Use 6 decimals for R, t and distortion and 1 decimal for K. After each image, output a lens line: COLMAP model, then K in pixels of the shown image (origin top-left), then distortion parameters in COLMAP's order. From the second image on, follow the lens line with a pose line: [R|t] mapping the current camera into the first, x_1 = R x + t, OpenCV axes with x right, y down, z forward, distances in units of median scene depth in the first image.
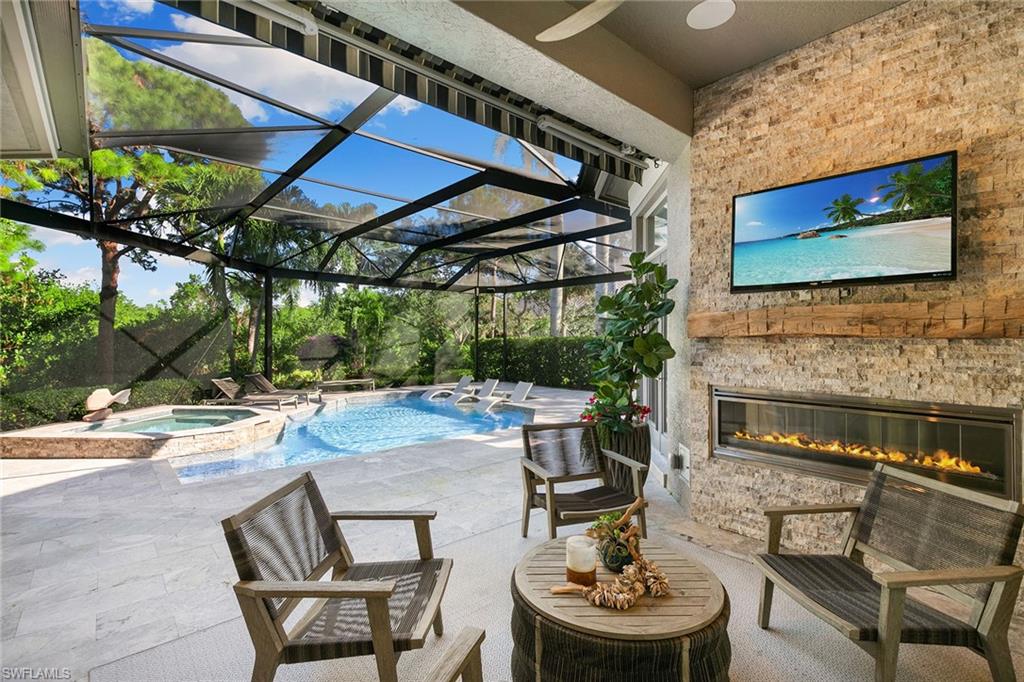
lens RADIAL K [[471.3, 0, 516.5], [0, 471.3, 338.7], [0, 0, 1]] dist [0.006078, -0.000096]
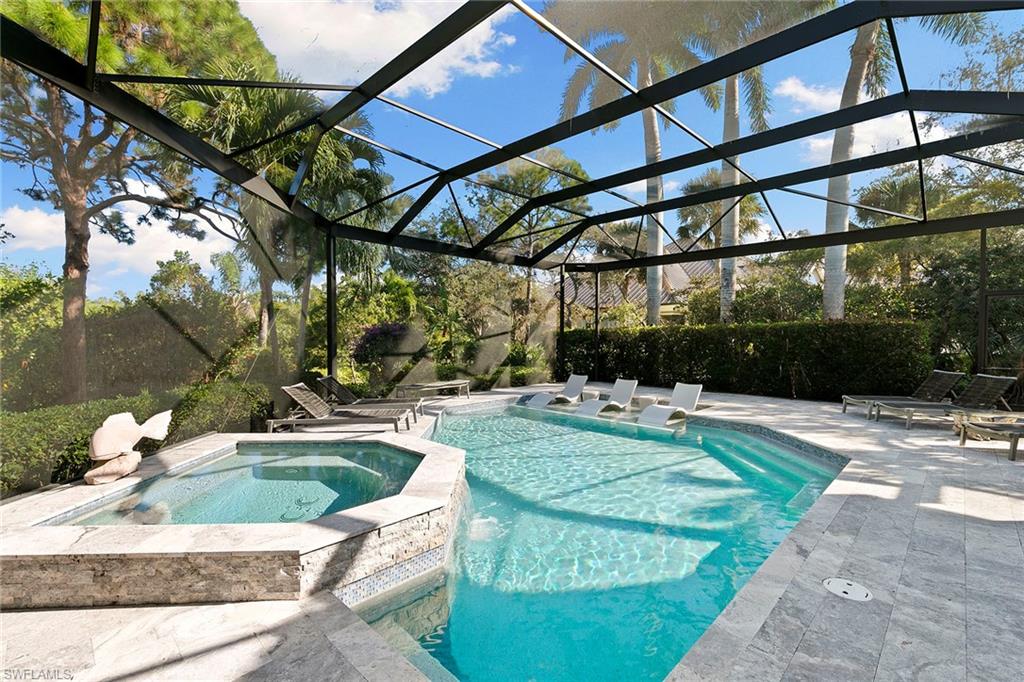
lens RADIAL K [[453.3, 0, 513.1], [0, 453.3, 349.4], [0, 0, 1]] dist [0.010407, -0.002792]
pose [[0.997052, -0.004107, 0.076618, -0.243007], [0.001577, 0.999452, 0.033051, 0.011694], [-0.076712, -0.032833, 0.996513, 0.239770]]
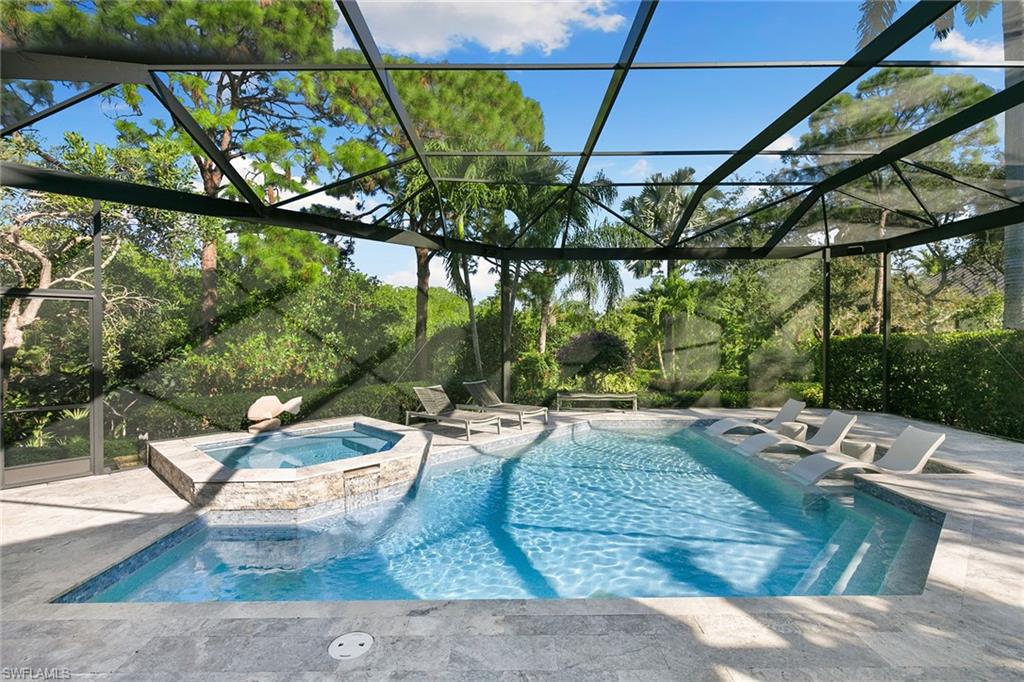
lens RADIAL K [[487.9, 0, 510.2], [0, 487.9, 338.2], [0, 0, 1]] dist [0.002188, -0.000535]
pose [[0.749581, -0.003121, -0.661905, 0.024158], [0.004912, 0.999988, 0.000848, 0.001079], [0.661895, -0.003887, 0.749587, 0.300734]]
